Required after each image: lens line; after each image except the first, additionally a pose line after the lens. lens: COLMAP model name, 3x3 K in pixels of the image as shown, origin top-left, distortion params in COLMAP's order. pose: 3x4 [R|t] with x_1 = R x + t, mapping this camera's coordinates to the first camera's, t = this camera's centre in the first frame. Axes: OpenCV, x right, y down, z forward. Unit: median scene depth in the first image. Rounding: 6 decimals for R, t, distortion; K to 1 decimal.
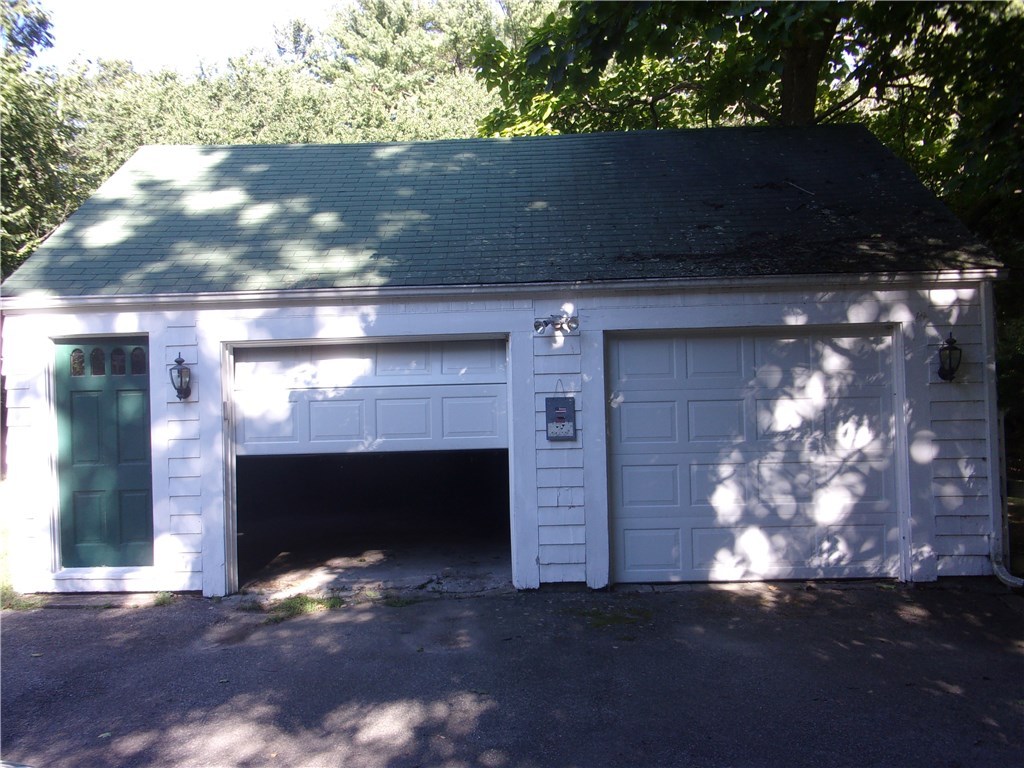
lens RADIAL K [[850.4, 0, 513.1], [0, 850.4, 400.5], [0, 0, 1]] dist [0.017188, -0.010474]
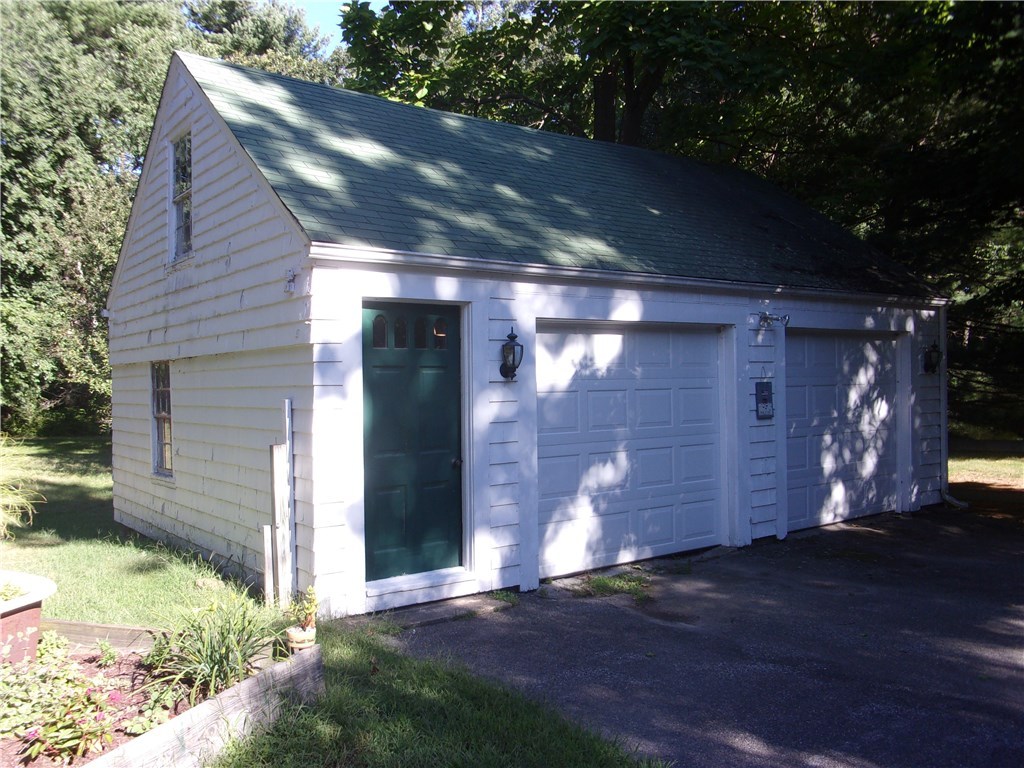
lens RADIAL K [[850.4, 0, 513.1], [0, 850.4, 400.5], [0, 0, 1]] dist [0.017188, -0.010474]
pose [[0.782129, -0.000149, 0.623116, -0.944588], [-0.017310, 0.999609, 0.021966, 0.001969], [-0.622876, -0.027966, 0.781821, 0.287171]]
